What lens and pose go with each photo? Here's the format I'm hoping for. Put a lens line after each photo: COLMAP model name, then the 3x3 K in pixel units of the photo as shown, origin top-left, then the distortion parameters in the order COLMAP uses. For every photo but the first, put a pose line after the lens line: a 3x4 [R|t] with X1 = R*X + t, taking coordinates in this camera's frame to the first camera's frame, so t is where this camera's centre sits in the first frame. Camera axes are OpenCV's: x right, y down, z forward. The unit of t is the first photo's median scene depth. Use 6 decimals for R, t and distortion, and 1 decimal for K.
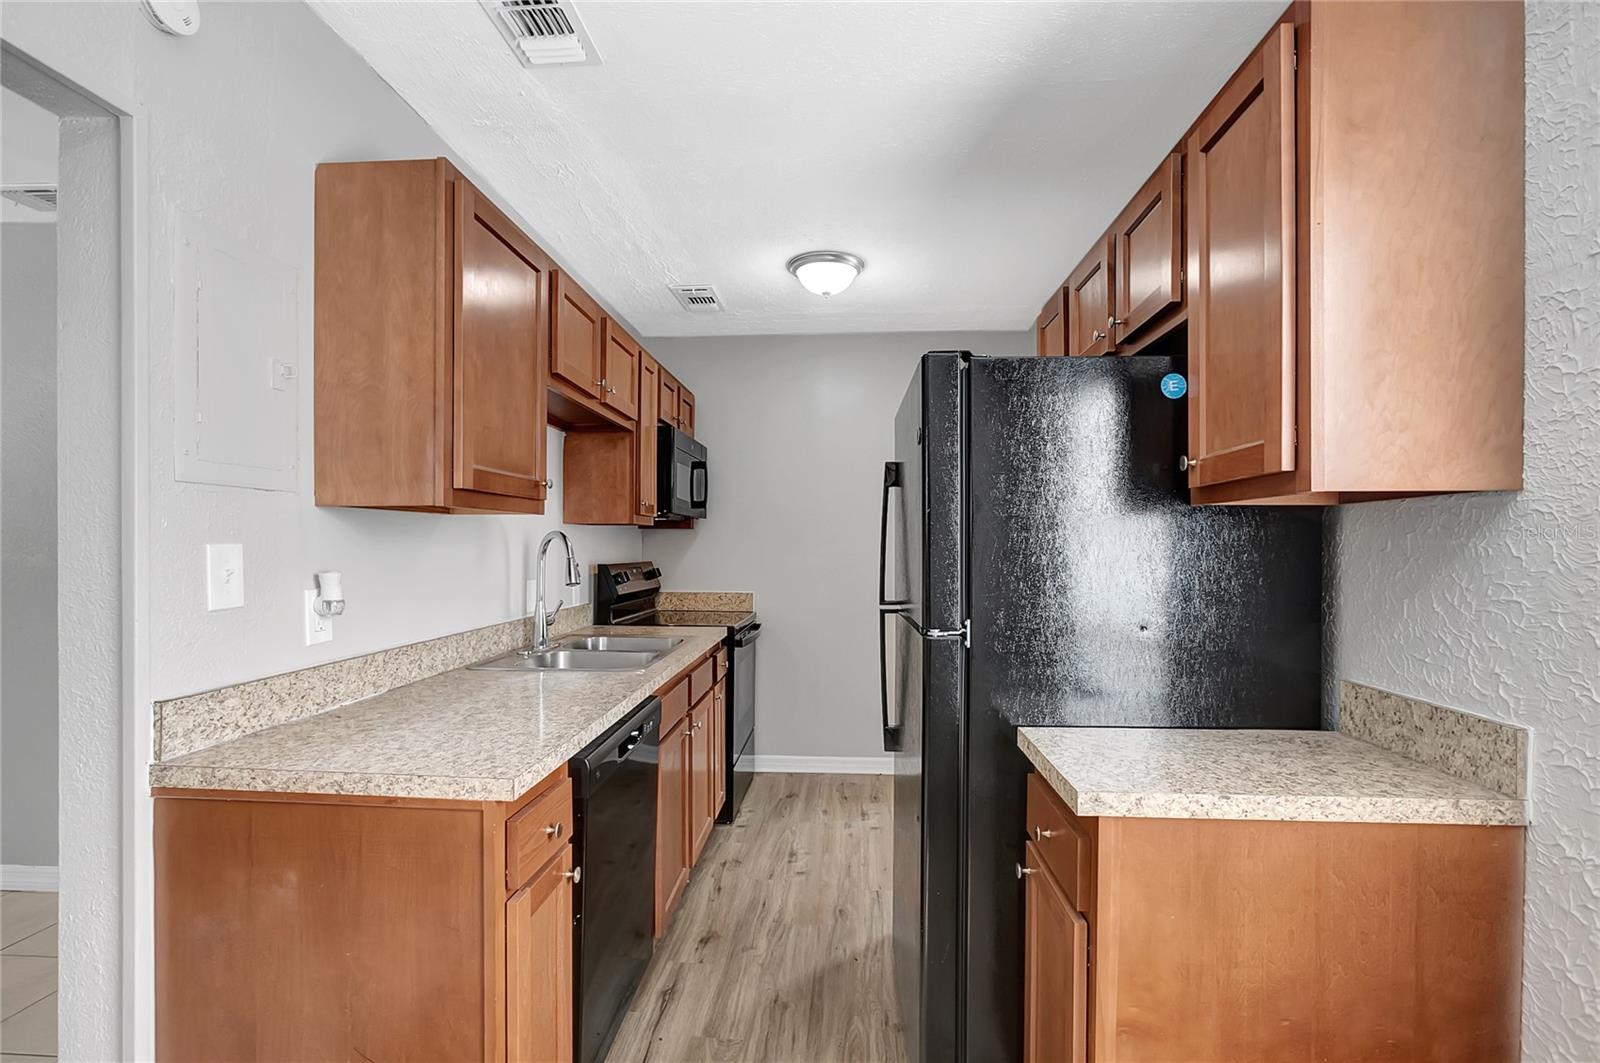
lens RADIAL K [[732.8, 0, 796.8], [0, 732.8, 550.5], [0, 0, 1]] dist [-0.025637, 0.016332]
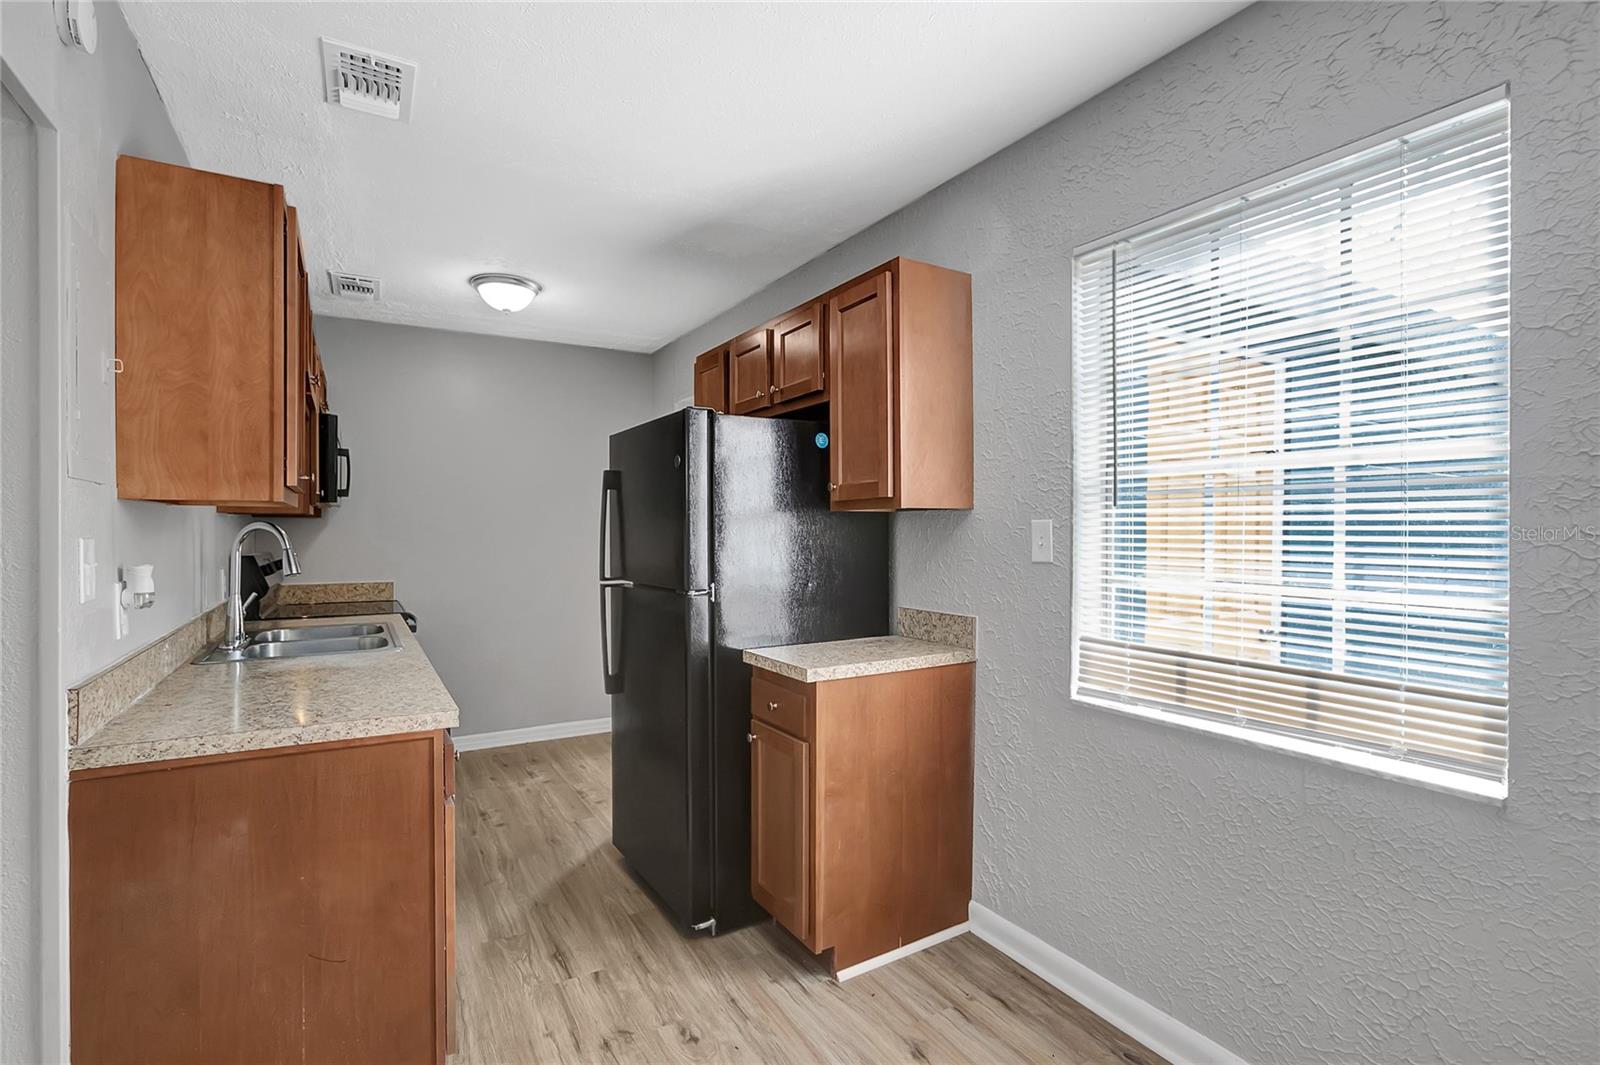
lens RADIAL K [[745.1, 0, 786.5], [0, 745.1, 535.7], [0, 0, 1]] dist [-0.003406, 0.000144]
pose [[0.825812, -0.006190, 0.563912, -0.344760], [0.006948, 0.999976, 0.000801, -0.003633], [-0.563903, 0.003257, 0.825835, -0.252774]]
